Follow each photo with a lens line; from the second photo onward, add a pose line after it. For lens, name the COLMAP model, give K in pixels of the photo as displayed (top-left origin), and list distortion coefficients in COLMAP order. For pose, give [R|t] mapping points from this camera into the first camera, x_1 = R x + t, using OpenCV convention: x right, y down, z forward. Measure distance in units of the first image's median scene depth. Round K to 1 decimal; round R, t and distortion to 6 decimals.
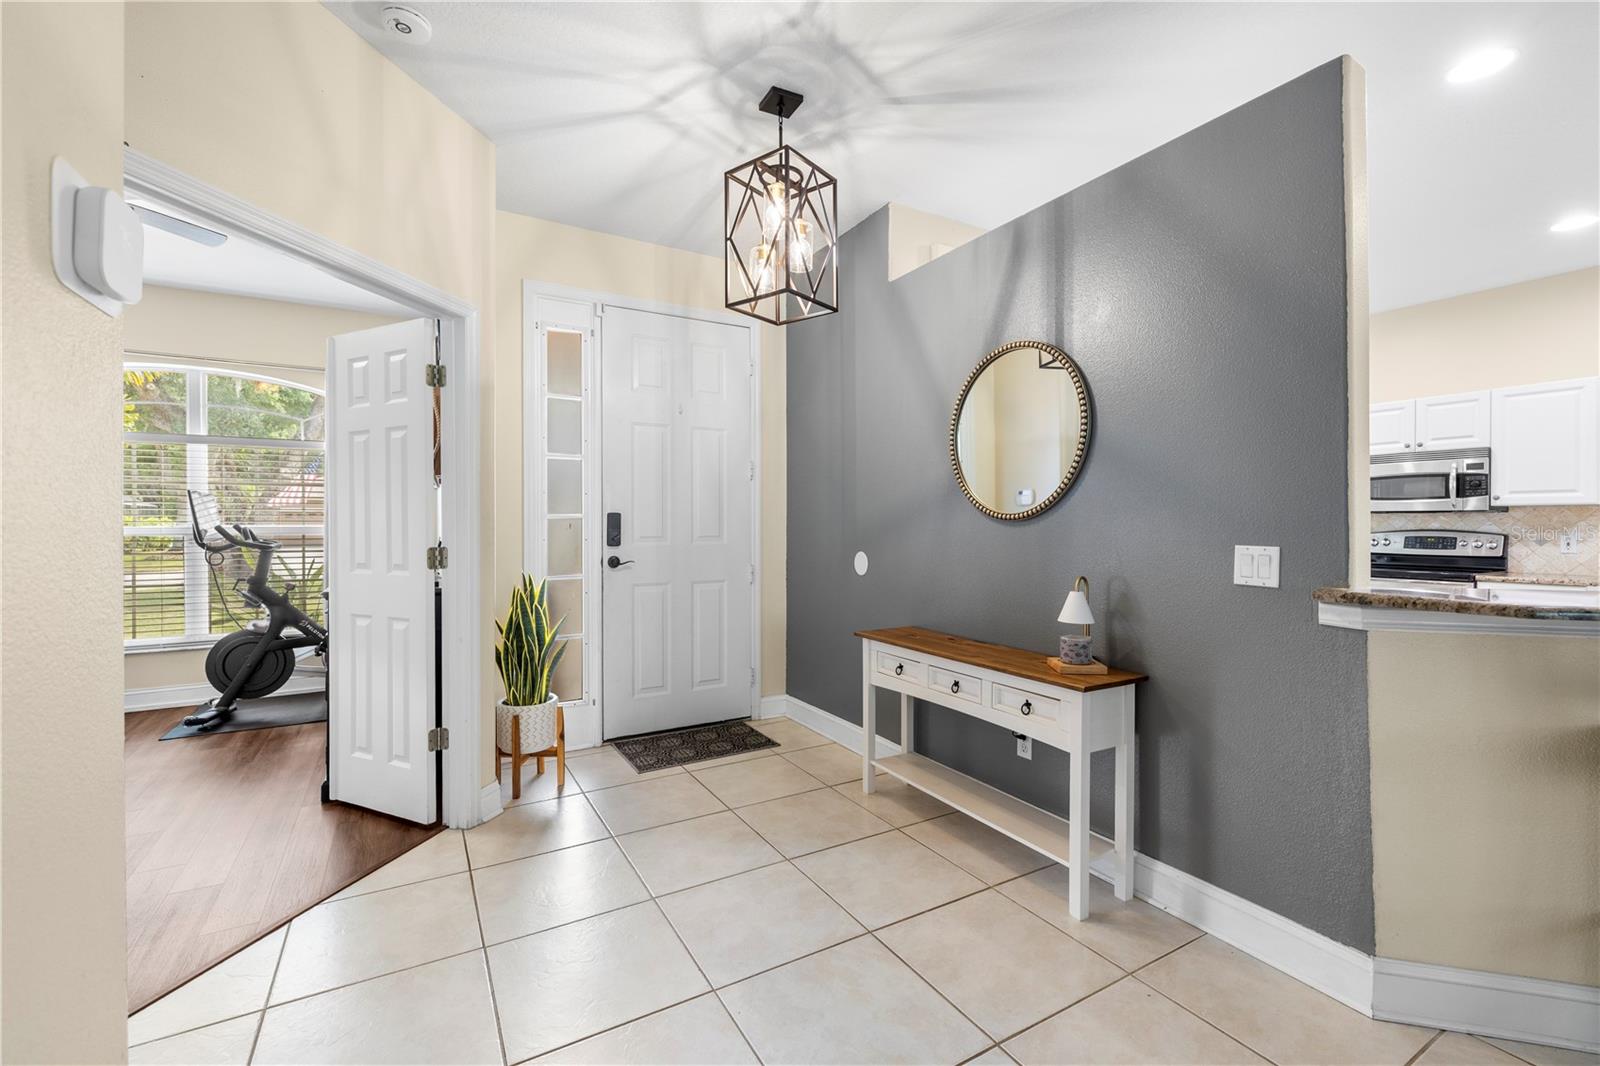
lens RADIAL K [[676.4, 0, 805.1], [0, 676.4, 527.1], [0, 0, 1]] dist [-0.001147, 0.000261]
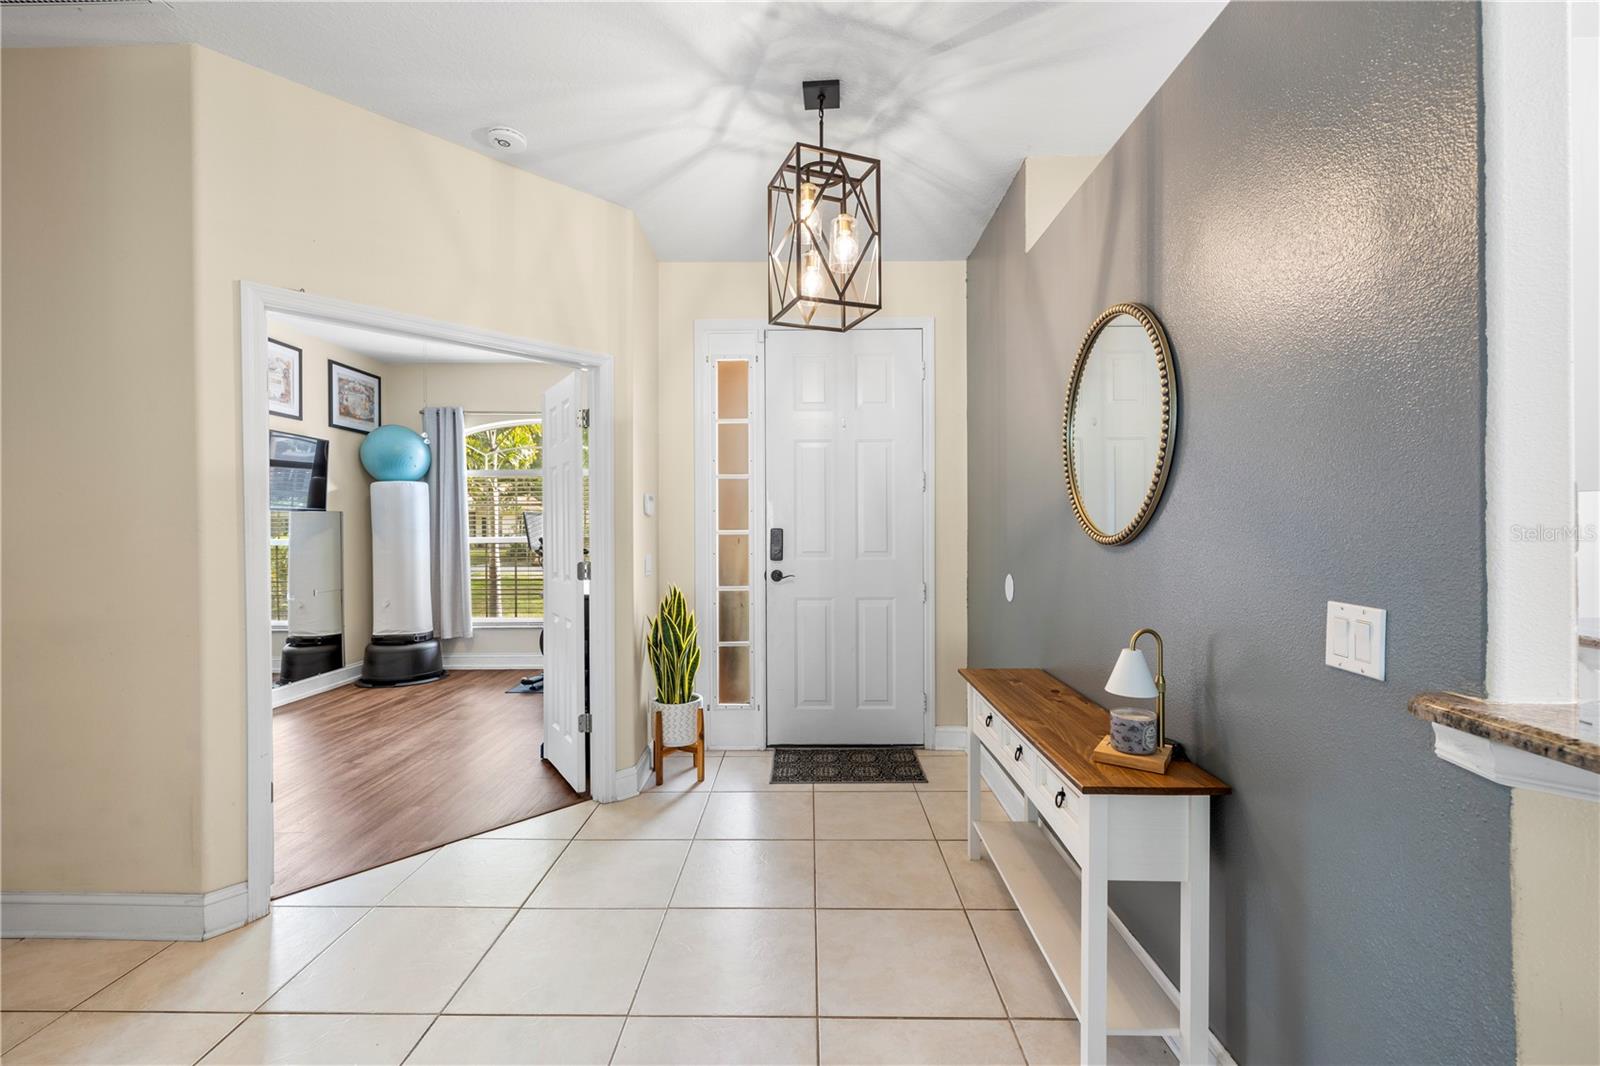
lens RADIAL K [[676.4, 0, 800.9], [0, 676.4, 530.8], [0, 0, 1]] dist [-0.001147, 0.000261]
pose [[0.856749, 0.000215, -0.515734, 0.352497], [0.001021, 0.999997, 0.002113, -0.024313], [0.515733, -0.002337, 0.856746, 0.155642]]
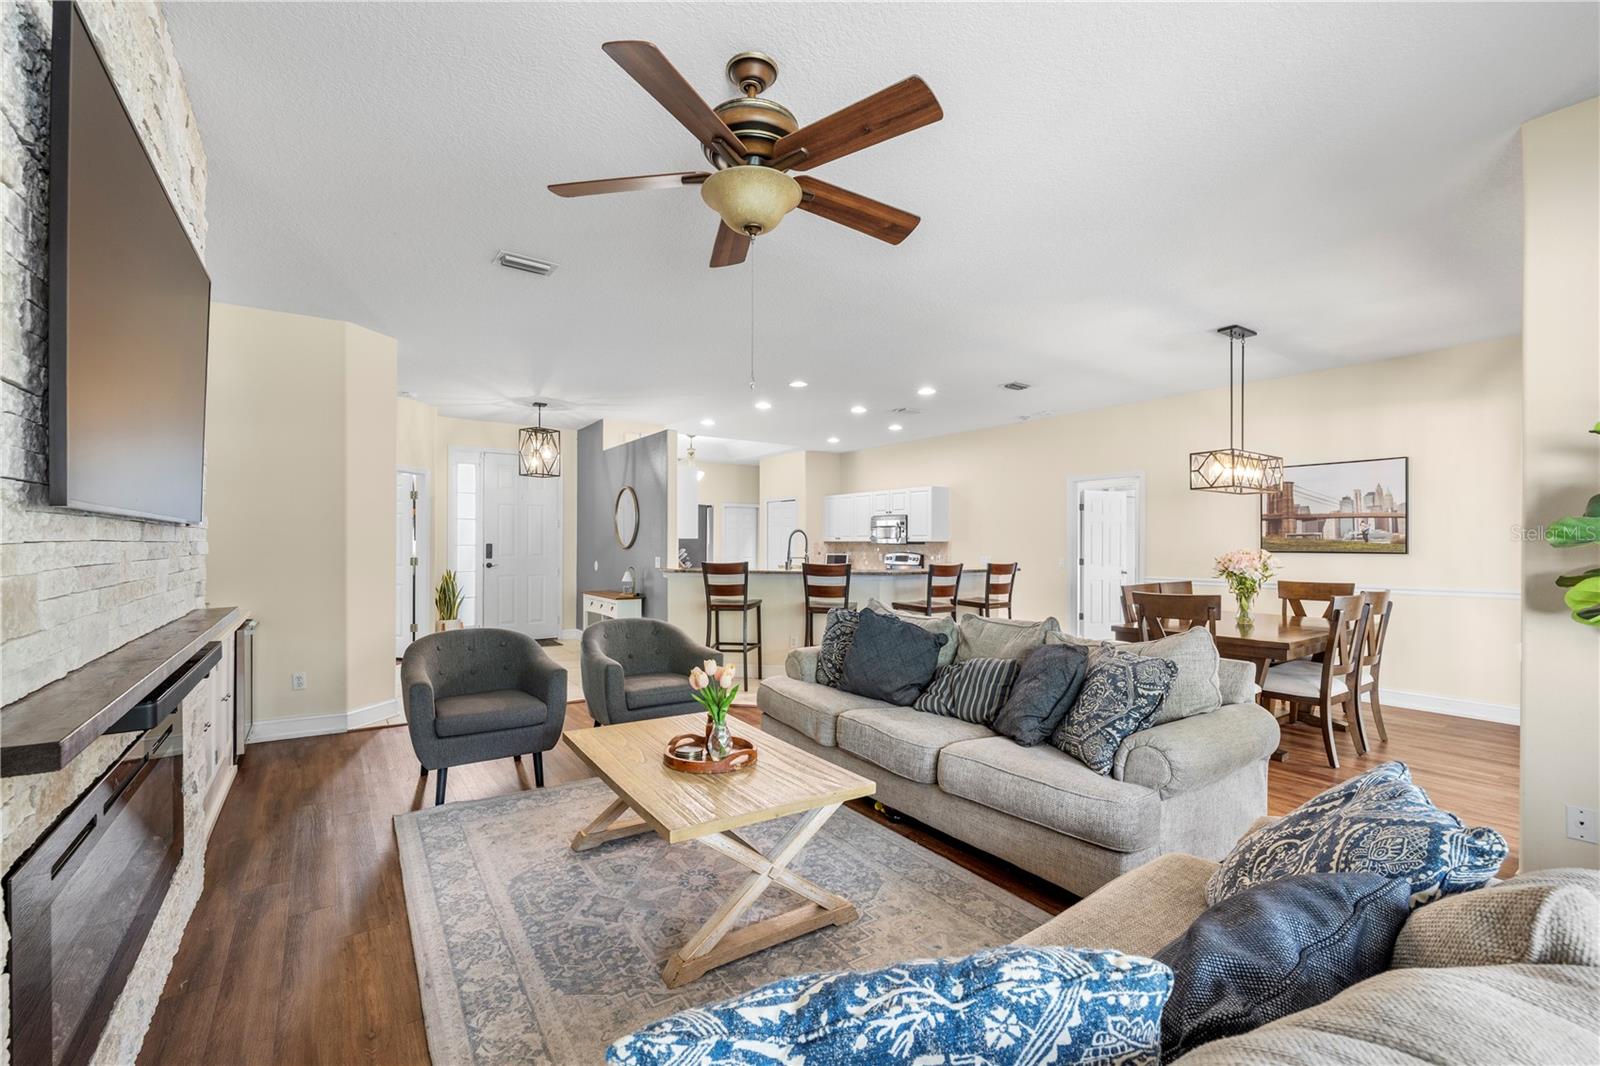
lens RADIAL K [[676.4, 0, 805.1], [0, 676.4, 535.5], [0, 0, 1]] dist [-0.001147, 0.000261]
pose [[0.996550, 0.004943, 0.082848, 0.726067], [-0.003559, 0.999852, -0.016846, -0.017143], [-0.082919, 0.016493, 0.996420, -1.675877]]
